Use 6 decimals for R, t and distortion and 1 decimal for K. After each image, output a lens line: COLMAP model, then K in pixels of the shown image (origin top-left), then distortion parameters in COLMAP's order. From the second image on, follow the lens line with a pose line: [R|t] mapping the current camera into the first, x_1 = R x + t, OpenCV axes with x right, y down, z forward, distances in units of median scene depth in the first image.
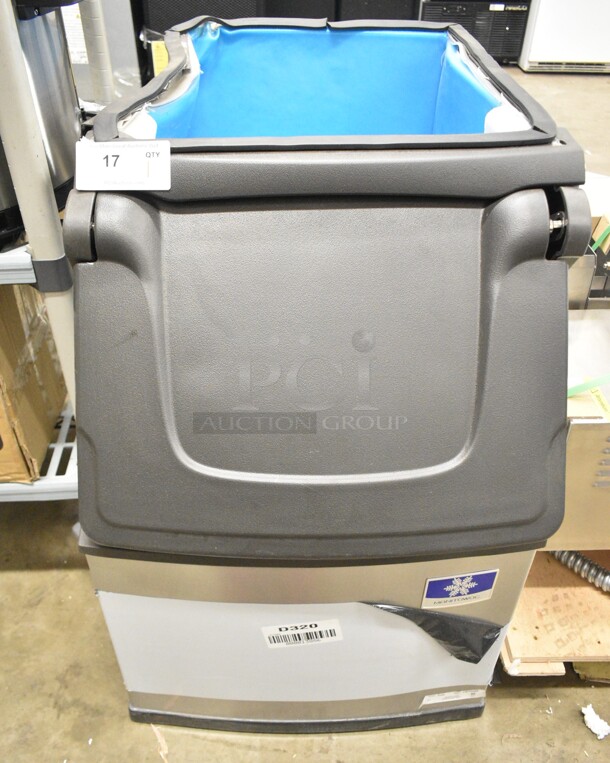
lens RADIAL K [[711.5, 0, 304.0], [0, 711.5, 408.4], [0, 0, 1]] dist [-0.006649, -0.005597]
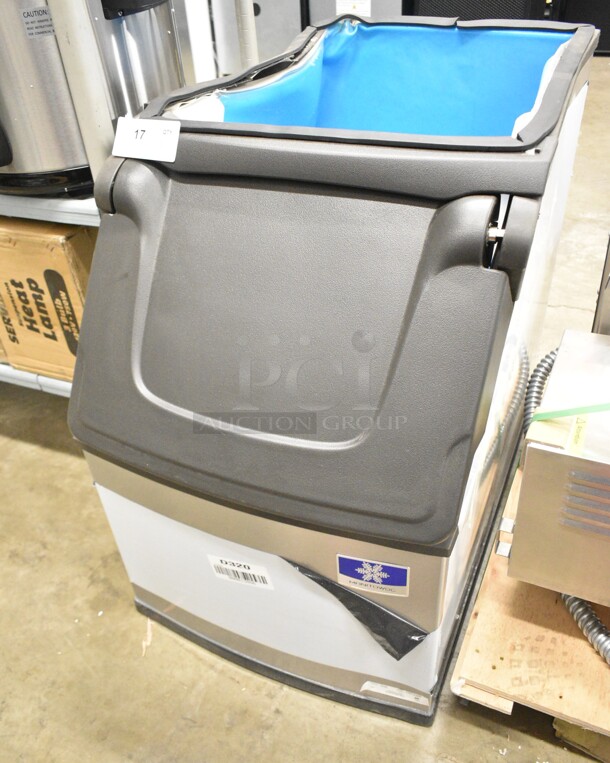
lens RADIAL K [[718.9, 0, 305.0], [0, 718.9, 381.5], [0, 0, 1]] dist [-0.009050, -0.004926]
pose [[0.895529, 0.212026, -0.391244, 0.397728], [-0.219233, 0.975306, 0.026739, -0.019748], [0.387252, 0.061828, 0.919898, -0.002559]]
